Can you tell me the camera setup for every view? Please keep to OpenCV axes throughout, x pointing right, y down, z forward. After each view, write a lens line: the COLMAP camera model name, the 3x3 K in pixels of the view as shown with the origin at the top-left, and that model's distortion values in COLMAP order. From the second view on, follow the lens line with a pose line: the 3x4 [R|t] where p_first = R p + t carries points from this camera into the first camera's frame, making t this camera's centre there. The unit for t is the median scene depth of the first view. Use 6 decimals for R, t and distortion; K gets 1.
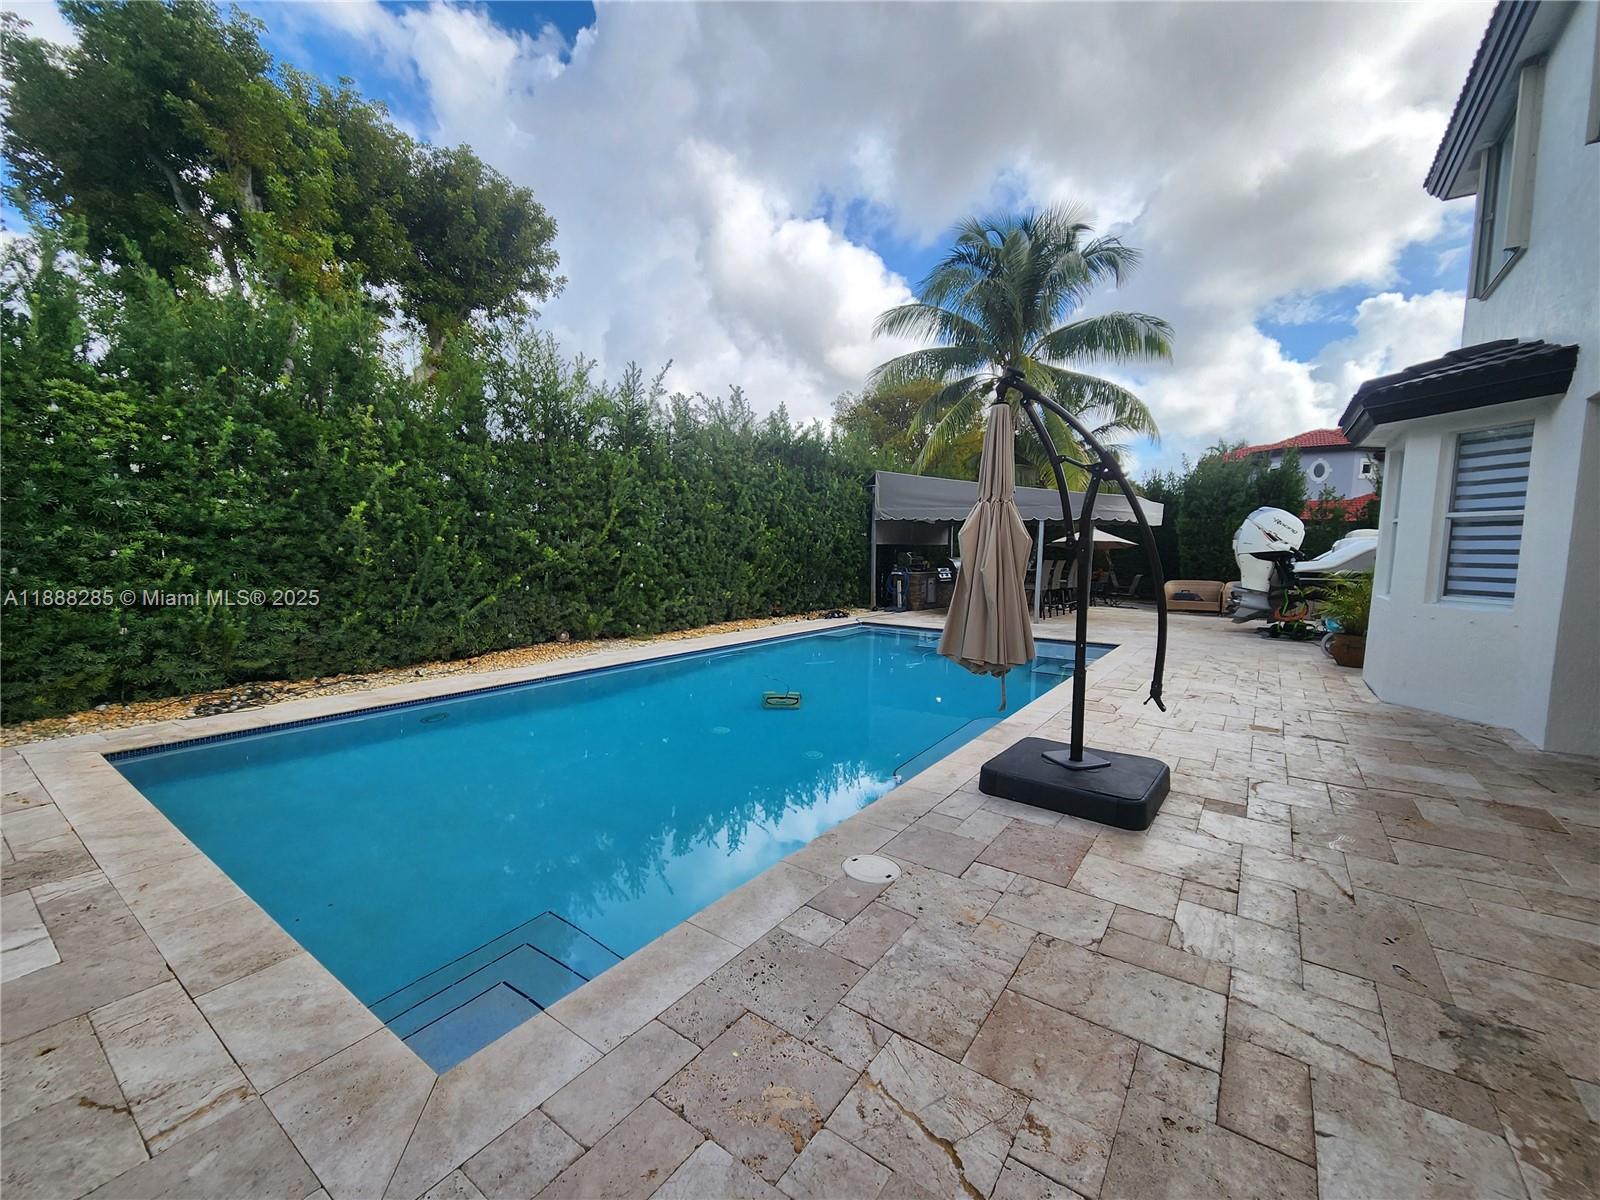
lens RADIAL K [[656.1, 0, 785.2], [0, 656.1, 593.4], [0, 0, 1]] dist [0.001199, -0.000820]
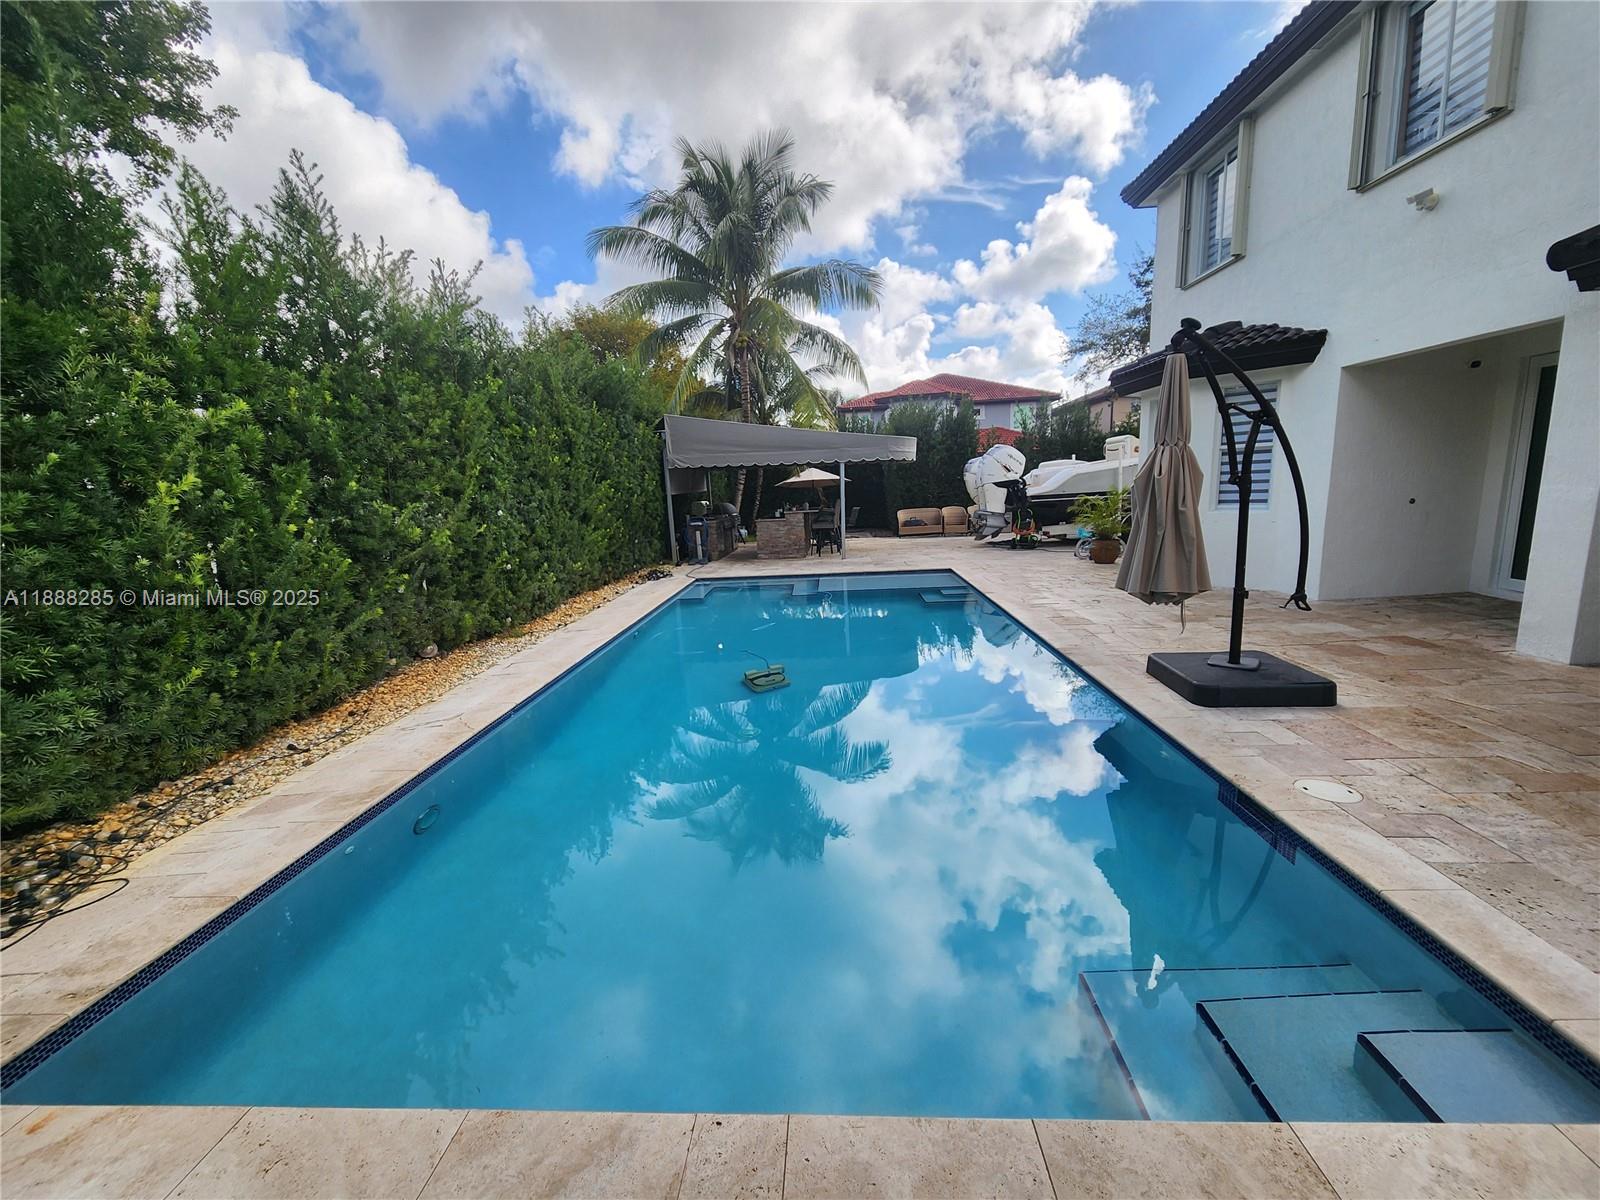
lens RADIAL K [[656.1, 0, 798.9], [0, 656.1, 600.8], [0, 0, 1]] dist [0.001199, -0.000820]
pose [[0.843314, -0.146334, 0.517115, -0.290988], [0.097390, 0.987896, 0.120733, -0.028172], [-0.528523, -0.051454, 0.847358, 0.144078]]
